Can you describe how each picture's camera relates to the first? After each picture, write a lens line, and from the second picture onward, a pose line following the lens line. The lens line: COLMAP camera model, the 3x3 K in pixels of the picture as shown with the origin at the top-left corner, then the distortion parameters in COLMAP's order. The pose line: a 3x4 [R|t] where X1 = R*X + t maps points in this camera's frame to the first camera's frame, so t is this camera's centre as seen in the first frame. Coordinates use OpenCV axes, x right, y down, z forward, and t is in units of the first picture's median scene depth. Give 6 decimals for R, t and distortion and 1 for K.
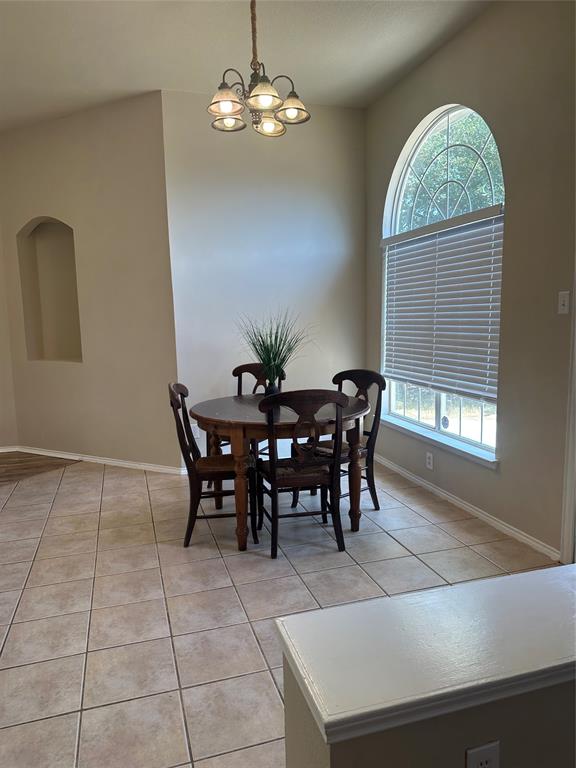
lens RADIAL K [[543.7, 0, 284.7], [0, 543.7, 391.6], [0, 0, 1]] dist [0.075564, -0.096125]
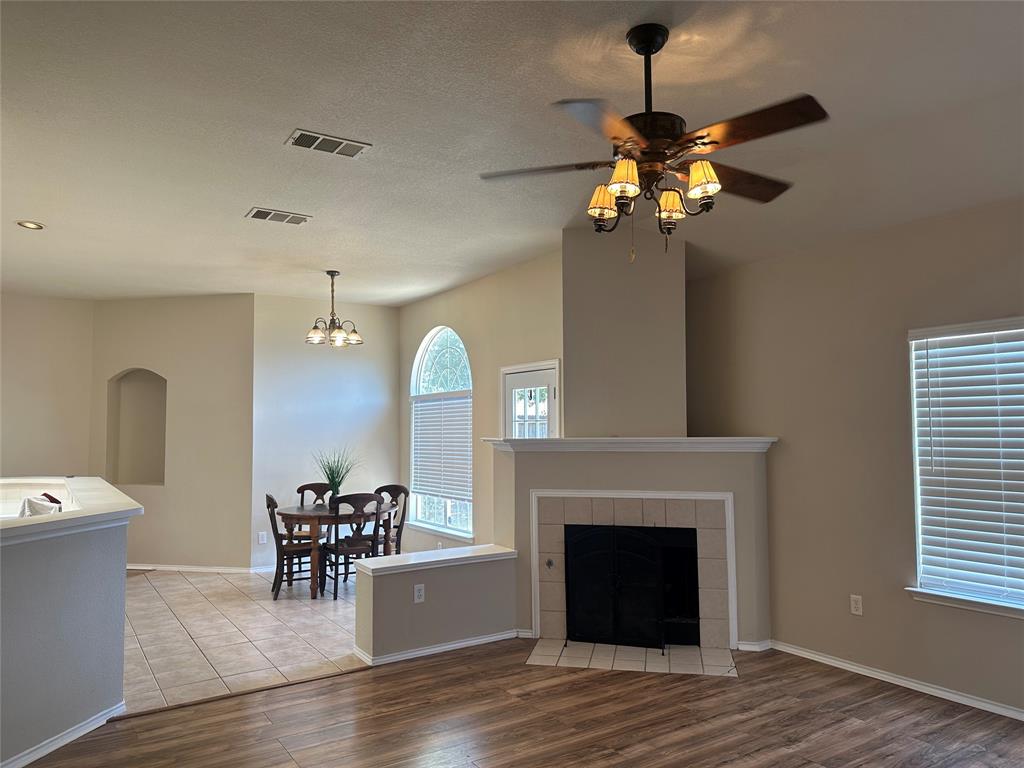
lens RADIAL K [[725.0, 0, 516.3], [0, 725.0, 386.0], [0, 0, 1]] dist [0.075564, -0.096125]
pose [[0.960769, 0.029621, 0.275762, -0.106287], [0.028078, 0.978784, -0.202960, 0.120588], [-0.275924, 0.202741, 0.939554, -1.142255]]
